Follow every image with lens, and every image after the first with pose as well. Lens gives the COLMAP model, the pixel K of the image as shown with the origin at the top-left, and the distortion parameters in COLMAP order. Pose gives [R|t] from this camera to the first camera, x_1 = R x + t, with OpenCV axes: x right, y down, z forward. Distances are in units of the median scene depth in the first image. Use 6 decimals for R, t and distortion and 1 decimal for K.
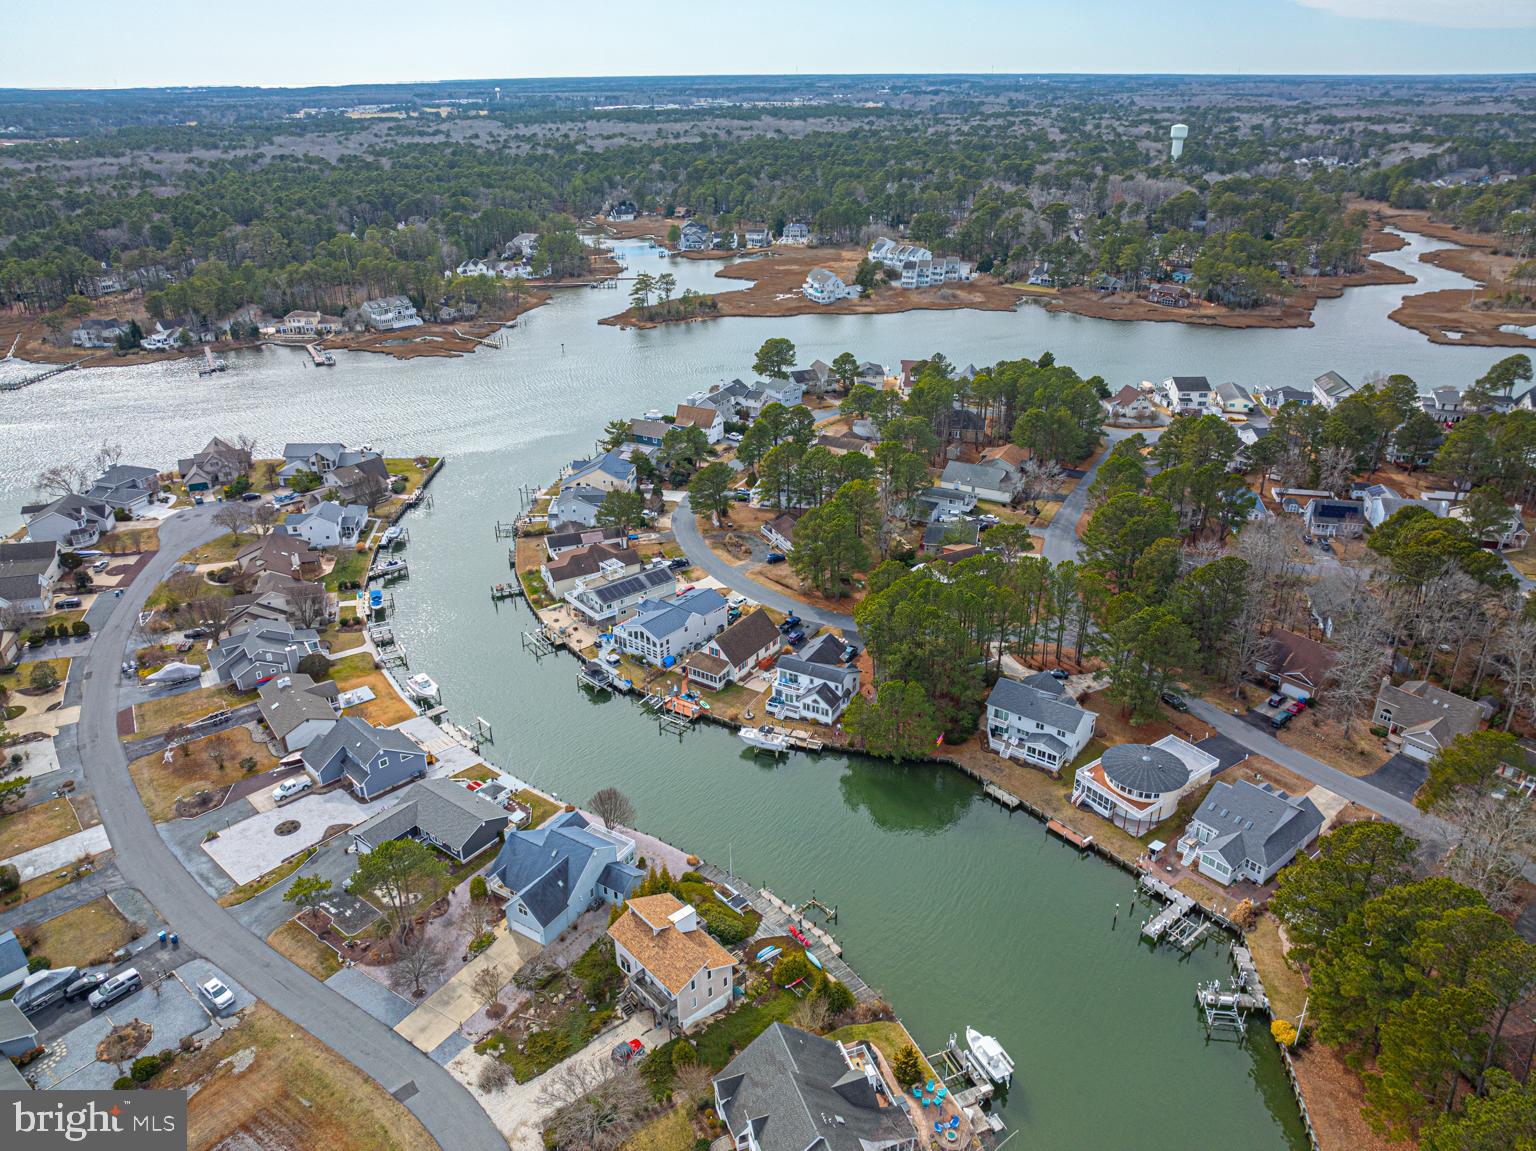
lens RADIAL K [[1114.1, 0, 768.0], [0, 1114.1, 575.5], [0, 0, 1]] dist [-0.024325, -0.008566]
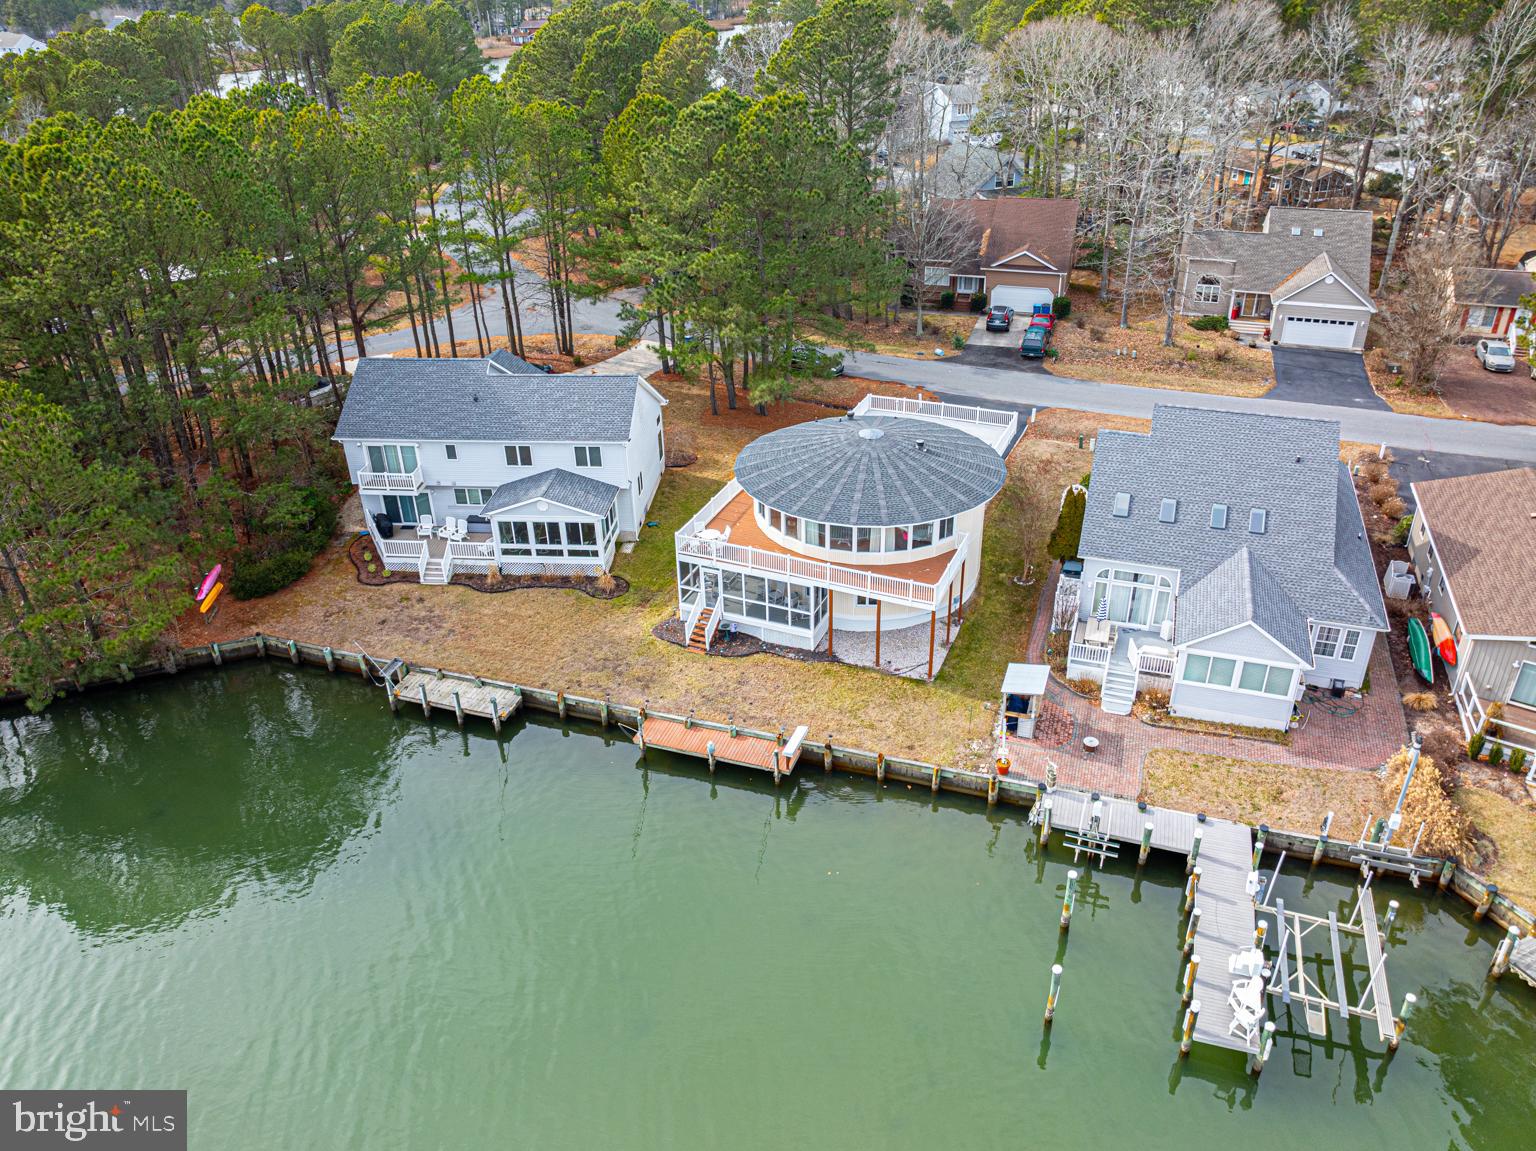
lens RADIAL K [[1114.1, 0, 768.0], [0, 1114.1, 575.5], [0, 0, 1]] dist [-0.024325, -0.008566]
pose [[0.852623, -0.267378, 0.448936, 0.154388], [0.240723, 0.963553, 0.116694, 0.149778], [-0.463775, 0.008573, 0.885911, 0.689893]]
